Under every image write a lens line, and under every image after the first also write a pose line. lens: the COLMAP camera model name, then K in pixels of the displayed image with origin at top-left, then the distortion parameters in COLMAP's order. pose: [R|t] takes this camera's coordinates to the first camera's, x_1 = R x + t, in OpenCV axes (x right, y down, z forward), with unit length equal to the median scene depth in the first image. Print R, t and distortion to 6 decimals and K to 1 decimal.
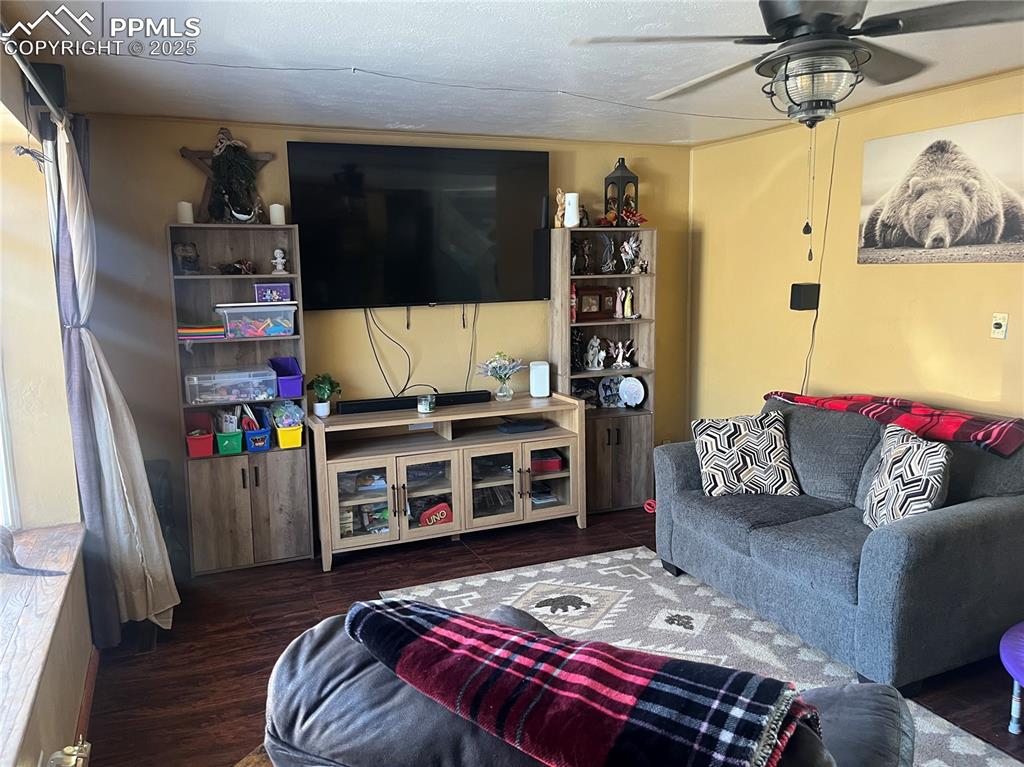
lens RADIAL K [[782.1, 0, 505.0], [0, 782.1, 395.2], [0, 0, 1]] dist [0.058960, -0.072149]
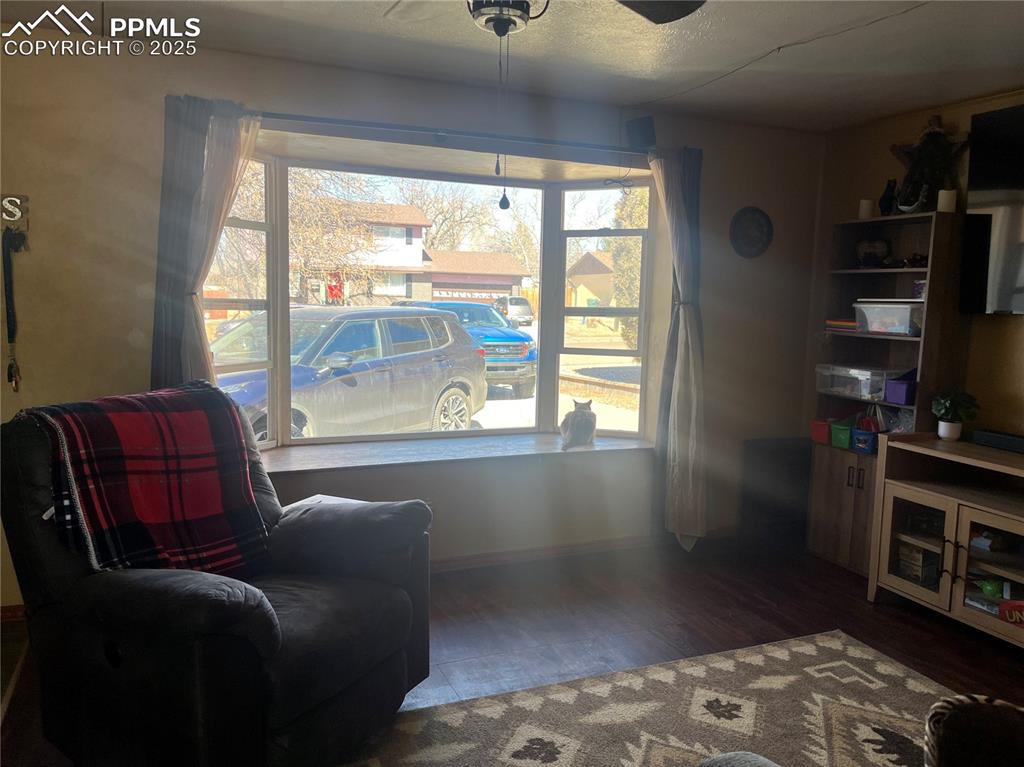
lens RADIAL K [[782.1, 0, 513.4], [0, 782.1, 389.3], [0, 0, 1]] dist [0.058960, -0.072149]
pose [[-0.005988, 0.140461, -0.990068, 0.627471], [-0.183494, 0.973120, 0.139167, -0.059420], [0.983003, 0.182505, 0.019947, 0.545991]]
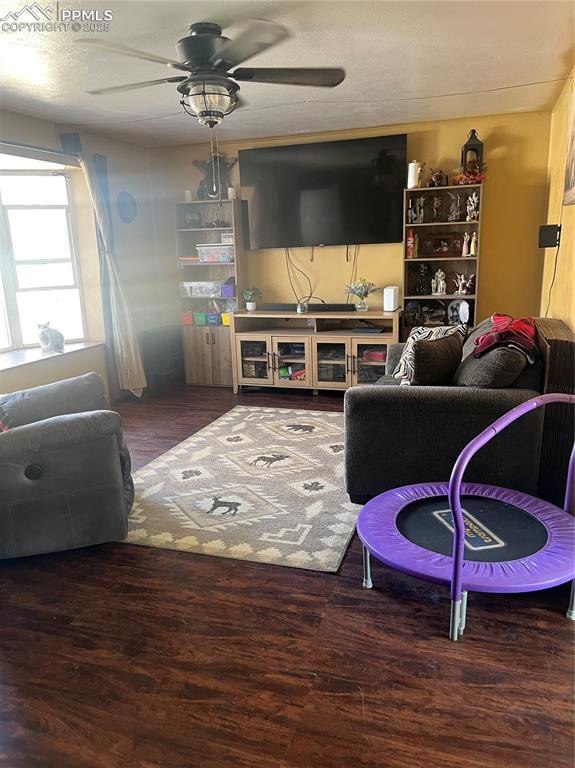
lens RADIAL K [[586.6, 0, 285.8], [0, 586.6, 398.2], [0, 0, 1]] dist [0.058960, -0.072149]
pose [[0.742847, 0.162896, -0.649341, 0.758350], [-0.088266, 0.985309, 0.146201, 0.022996], [0.663617, -0.051290, 0.746312, 0.052344]]
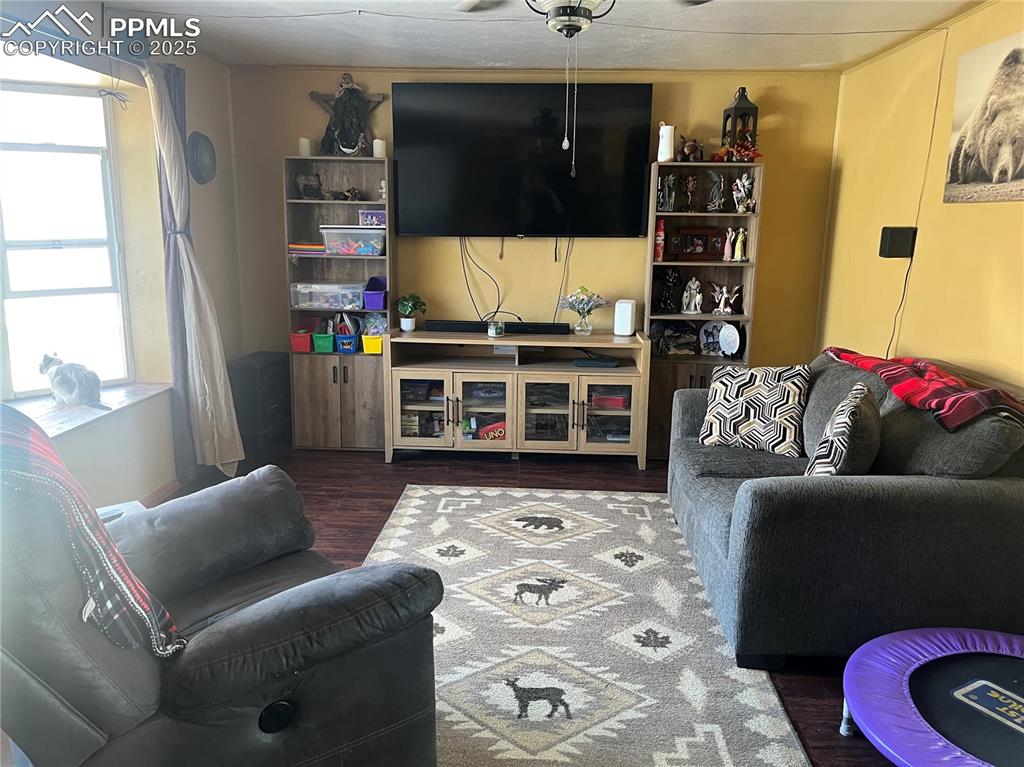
lens RADIAL K [[782.1, 0, 516.2], [0, 782.1, 391.7], [0, 0, 1]] dist [0.058960, -0.072149]
pose [[0.901277, 0.122098, -0.415682, 0.411002], [-0.099909, 0.992180, 0.074810, 0.015265], [0.421566, -0.025894, 0.906428, 0.038264]]
